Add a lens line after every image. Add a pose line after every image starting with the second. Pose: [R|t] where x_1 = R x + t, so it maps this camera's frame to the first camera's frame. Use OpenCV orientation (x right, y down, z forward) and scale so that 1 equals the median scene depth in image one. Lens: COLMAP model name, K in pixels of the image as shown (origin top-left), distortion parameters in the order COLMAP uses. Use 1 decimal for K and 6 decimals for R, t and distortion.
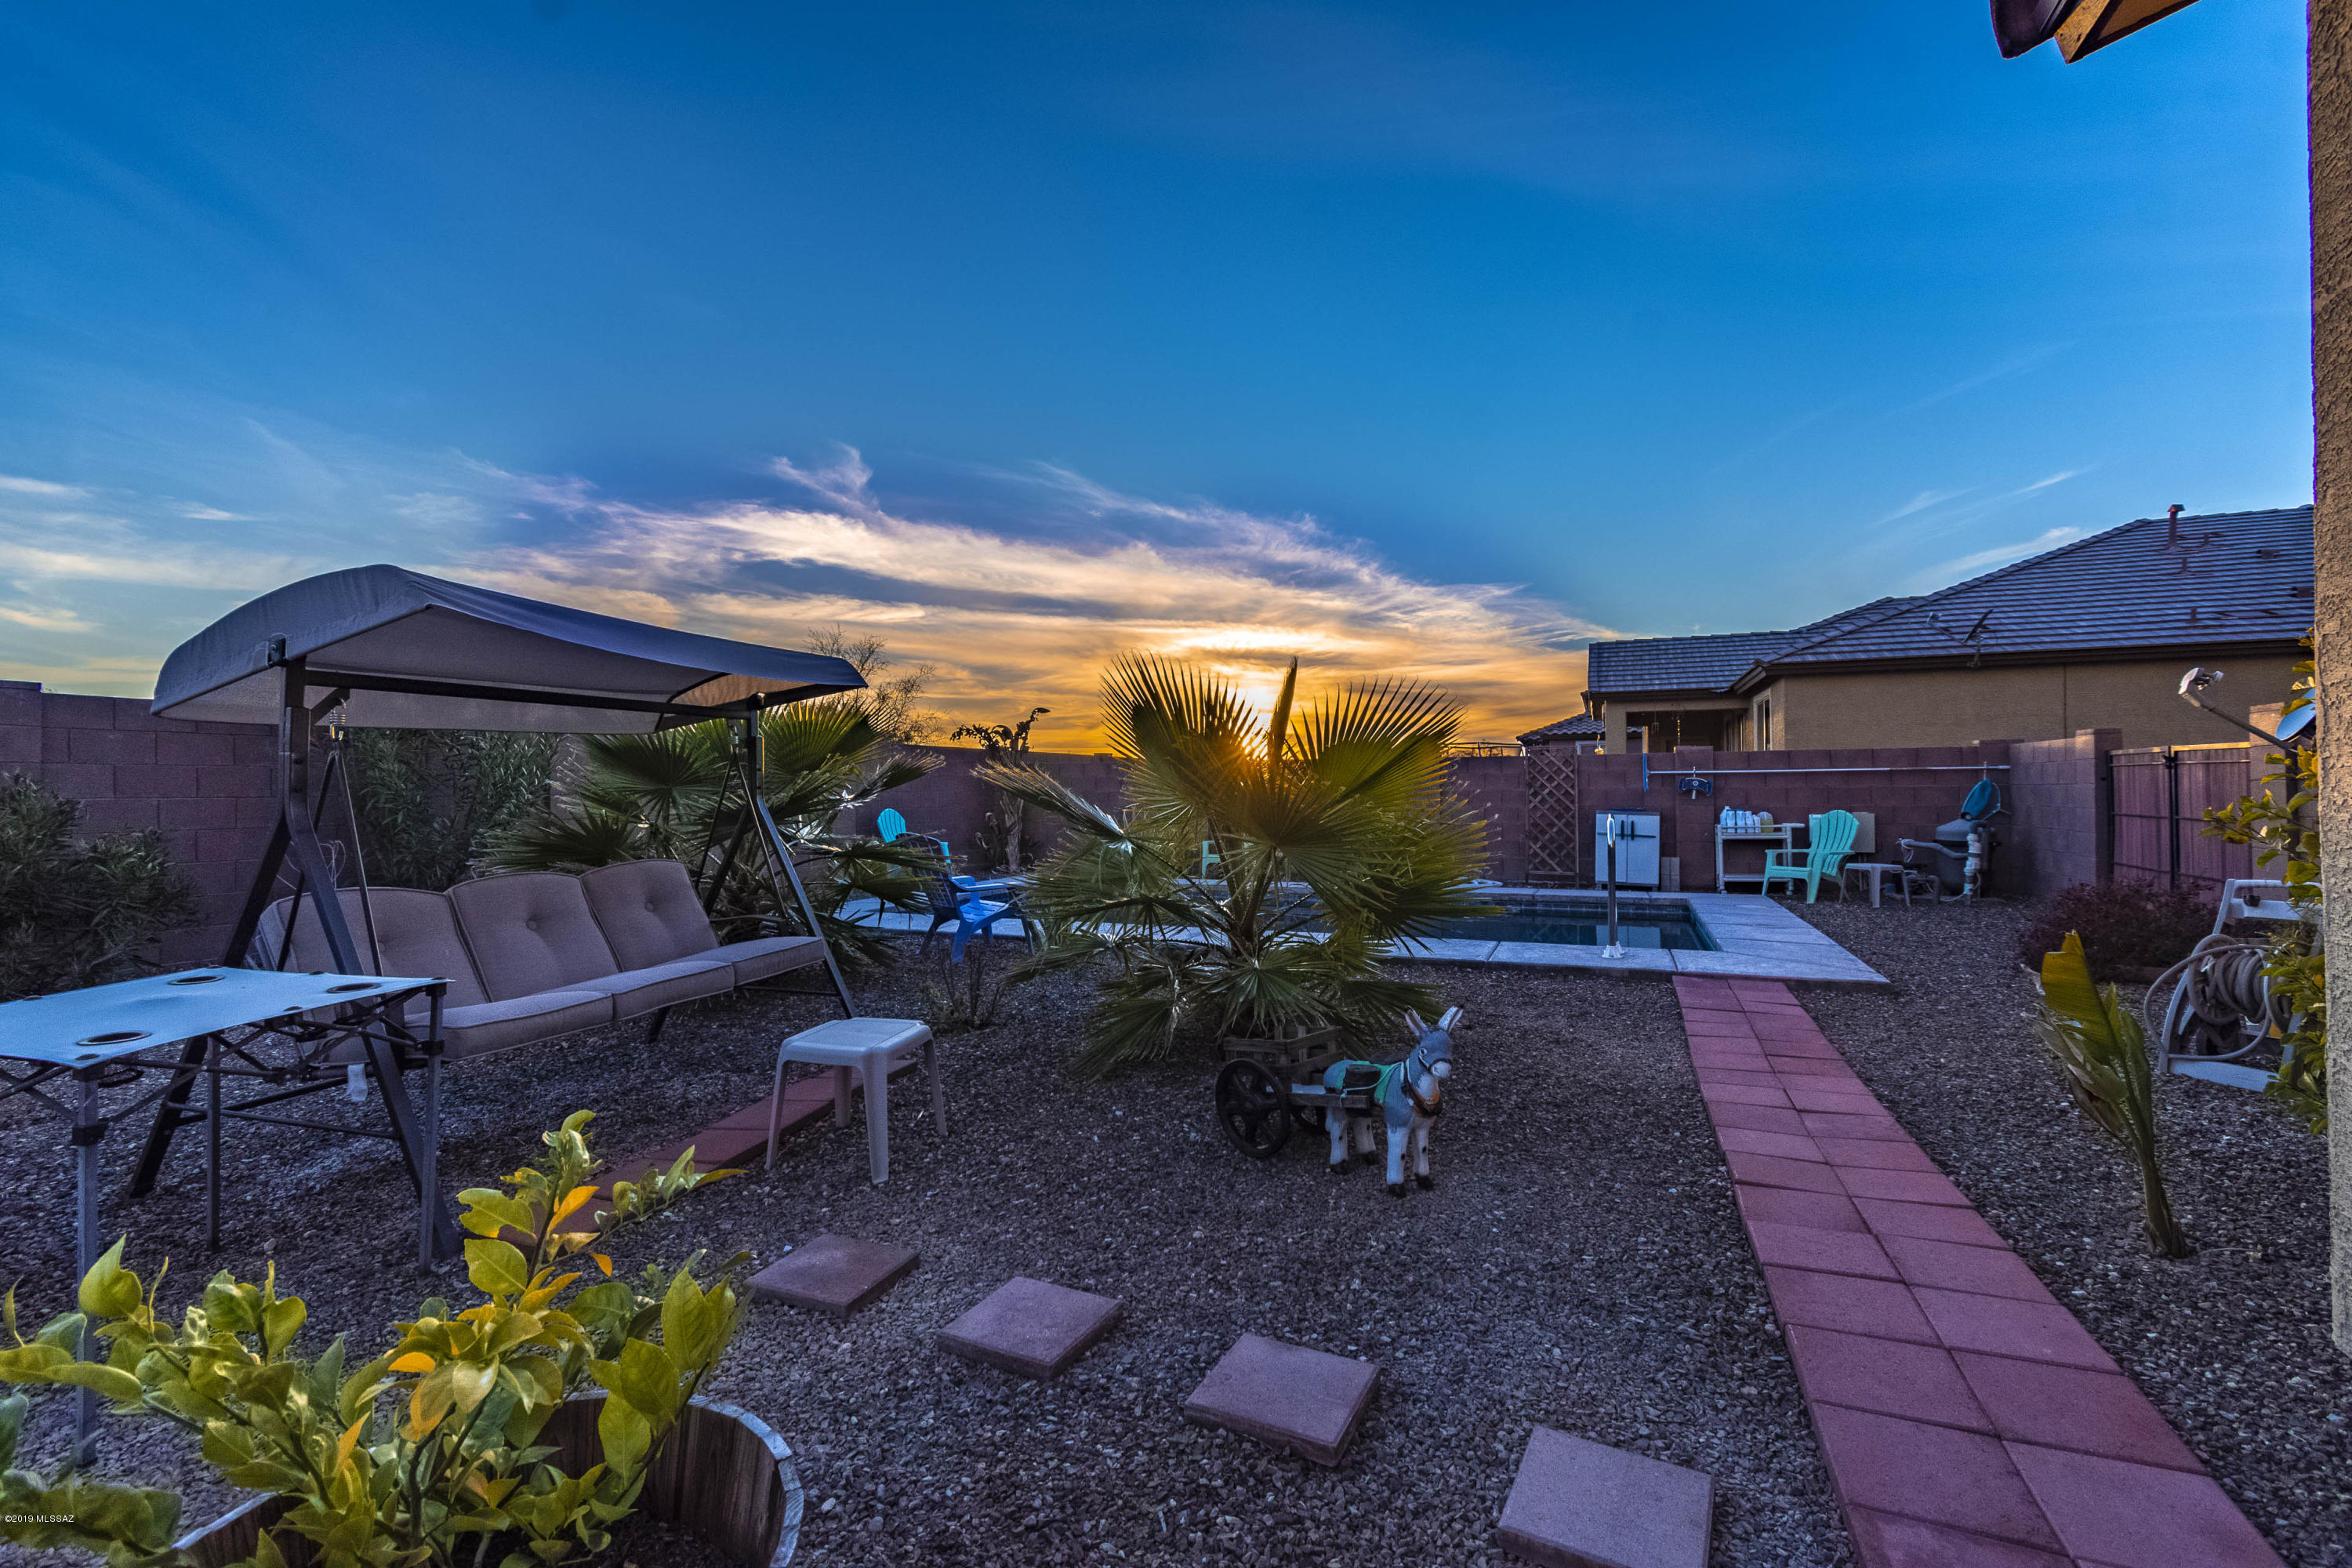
lens RADIAL K [[1039.1, 0, 1191.7], [0, 1039.1, 772.0], [0, 0, 1]] dist [0.005004, -0.001950]
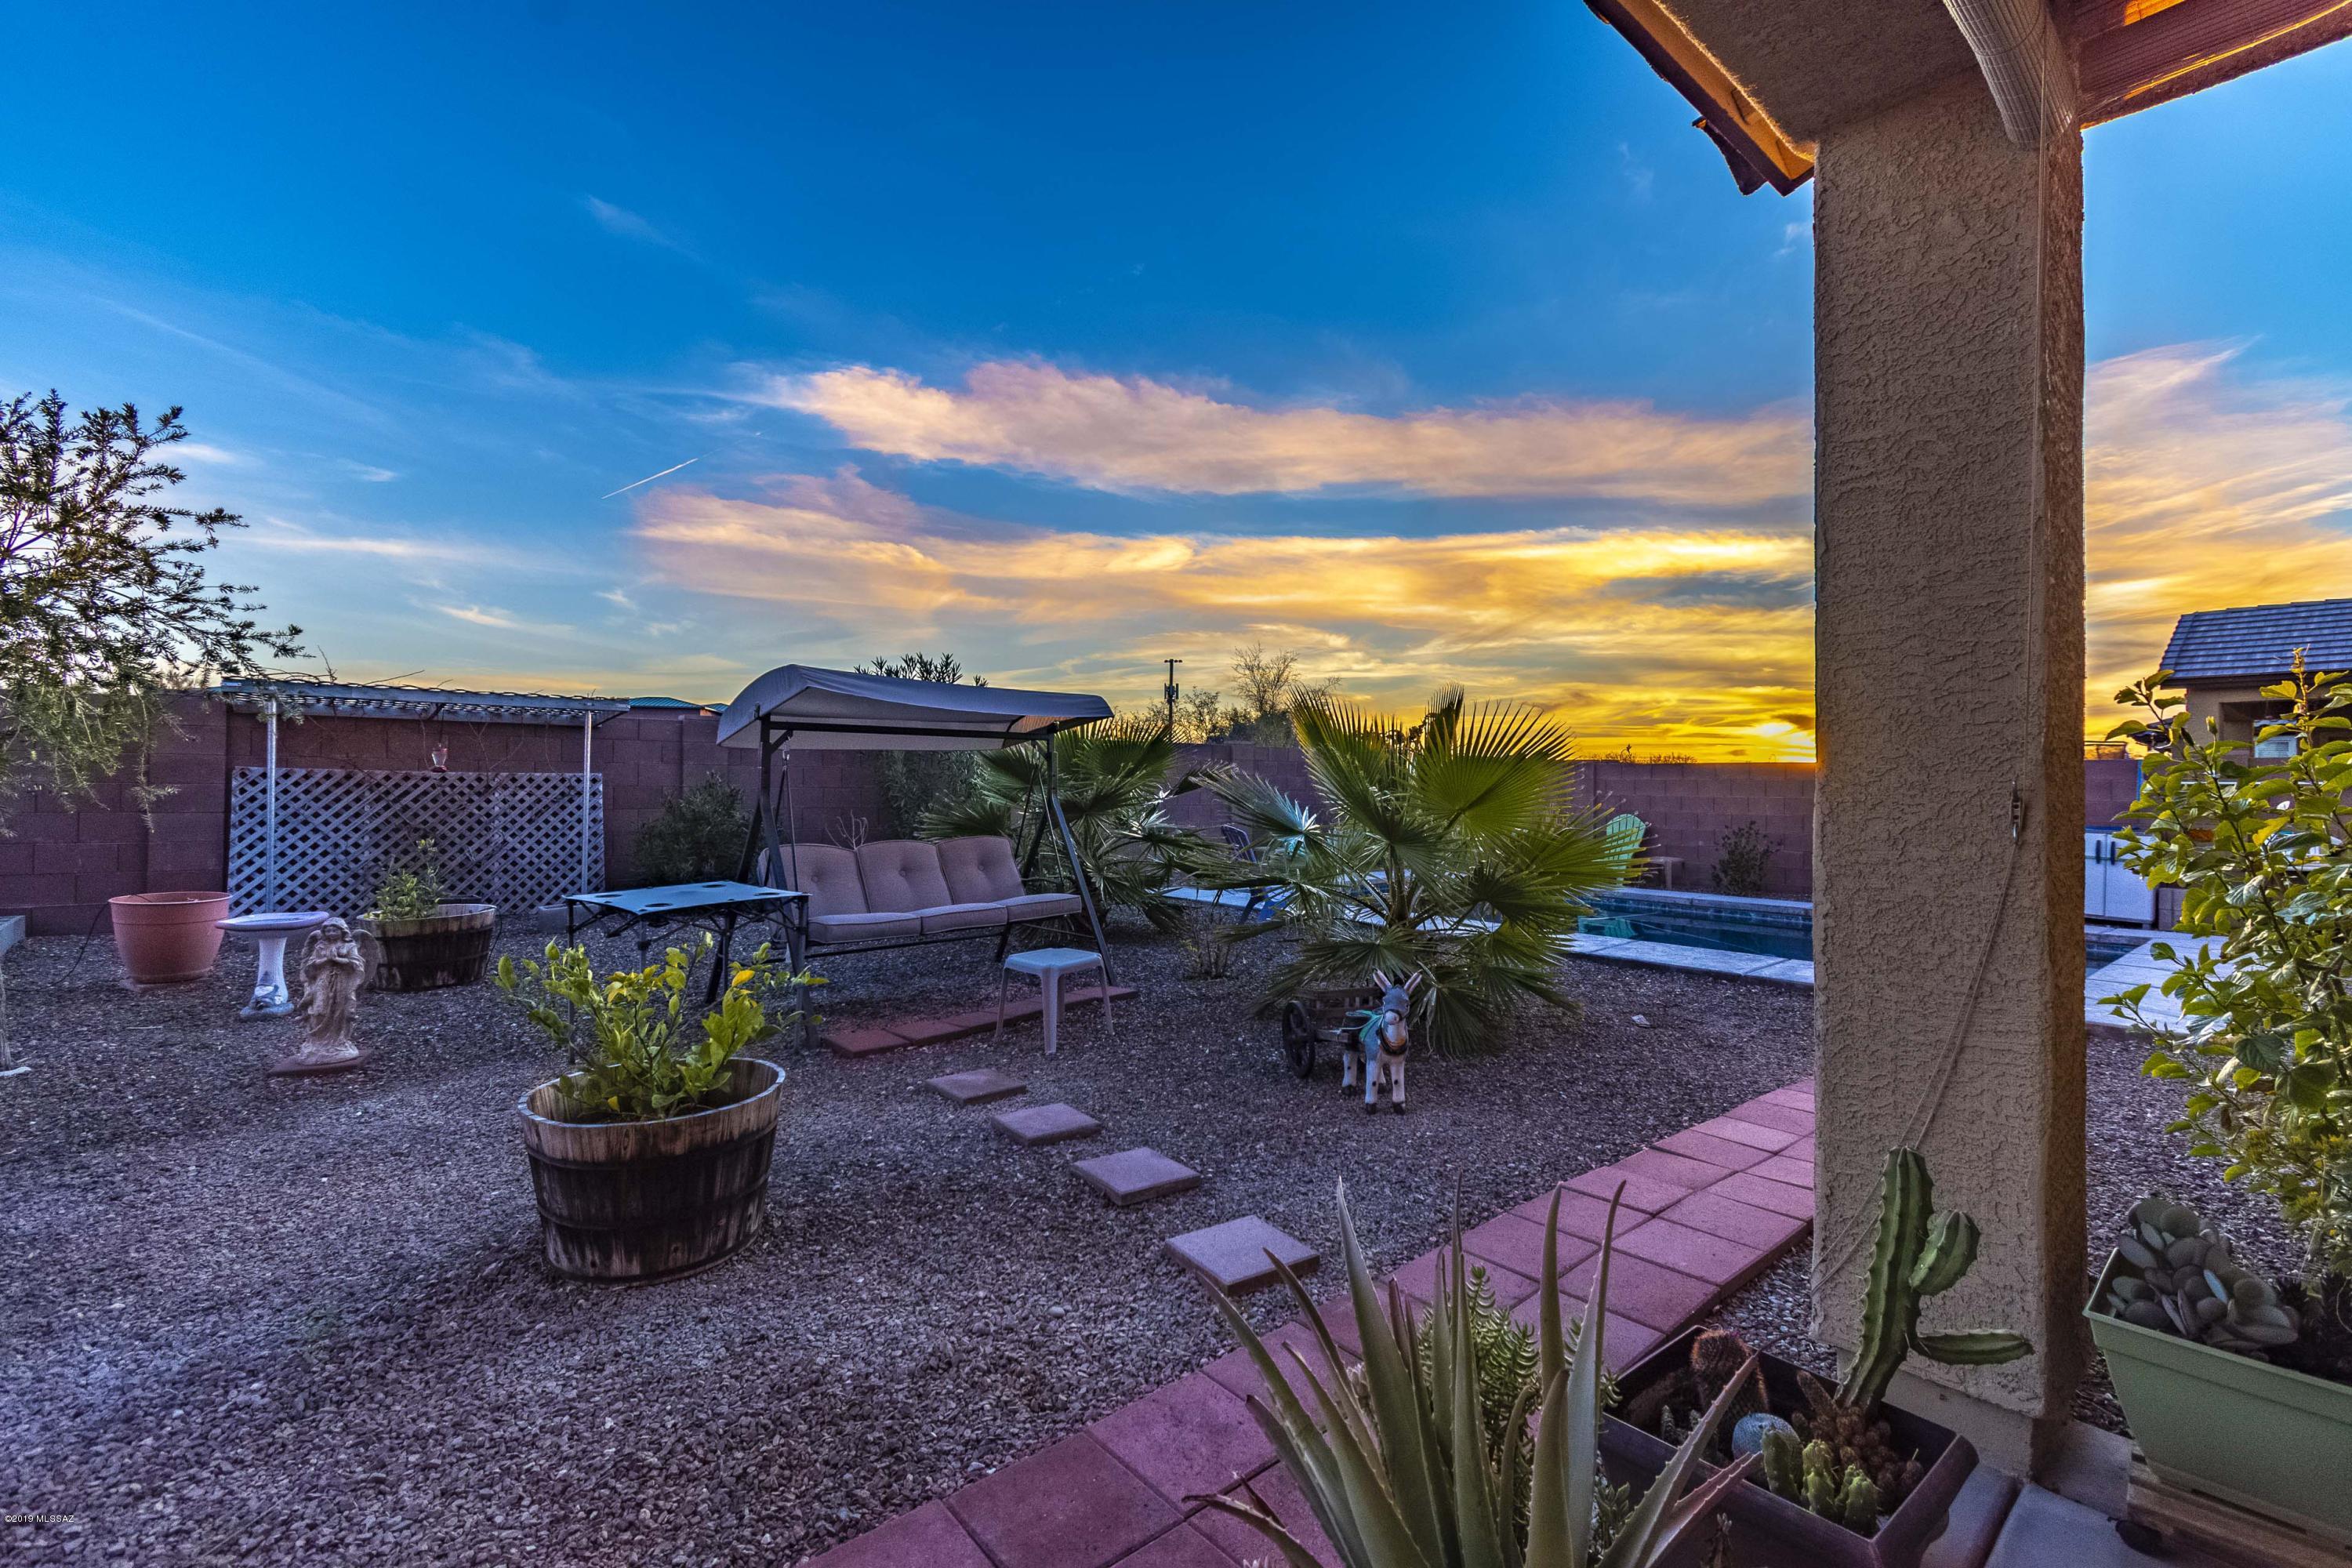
lens RADIAL K [[1039.1, 0, 1188.0], [0, 1039.1, 778.4], [0, 0, 1]] dist [0.005004, -0.001950]
pose [[0.888188, 0.011422, -0.459337, 0.553211], [-0.007551, 0.999919, 0.010262, -0.020579], [0.459417, -0.005646, 0.888203, -0.239980]]
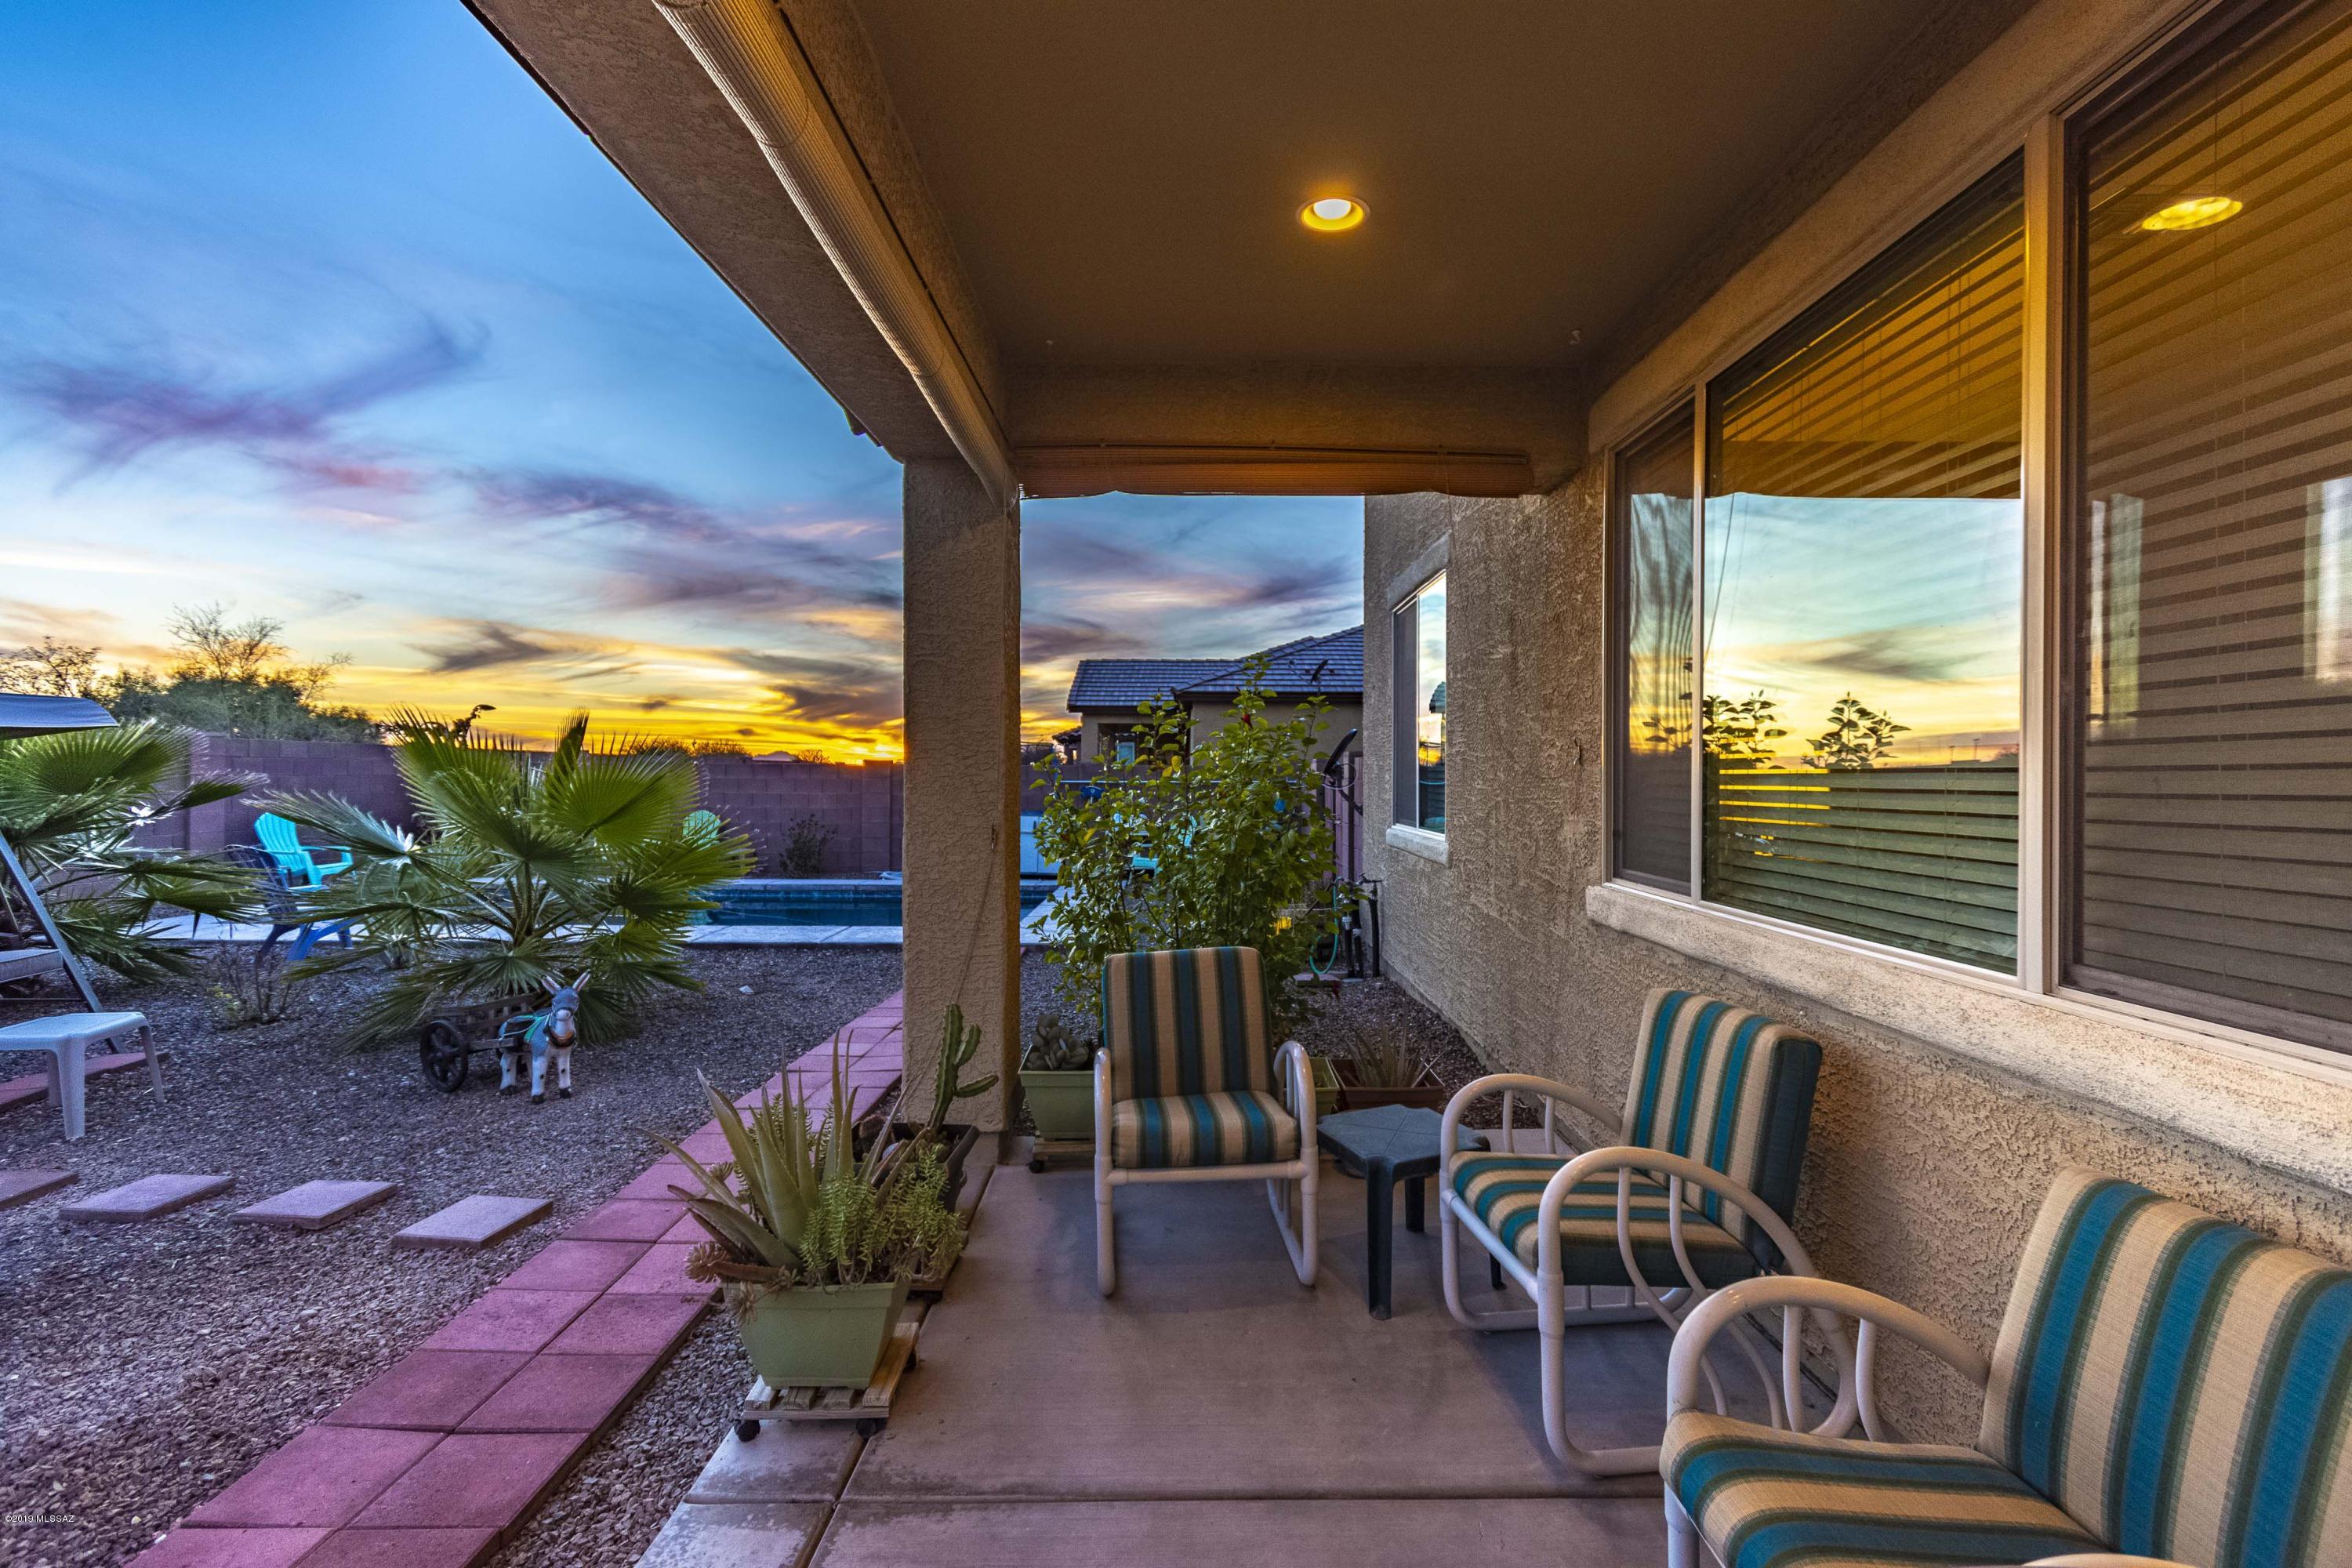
lens RADIAL K [[1039.1, 0, 1186.5], [0, 1039.1, 772.6], [0, 0, 1]] dist [0.005004, -0.001950]
pose [[0.927819, 0.012211, 0.372831, 0.465460], [-0.016421, 0.999832, 0.008119, -0.081401], [-0.372669, -0.013655, 0.927864, -0.658430]]
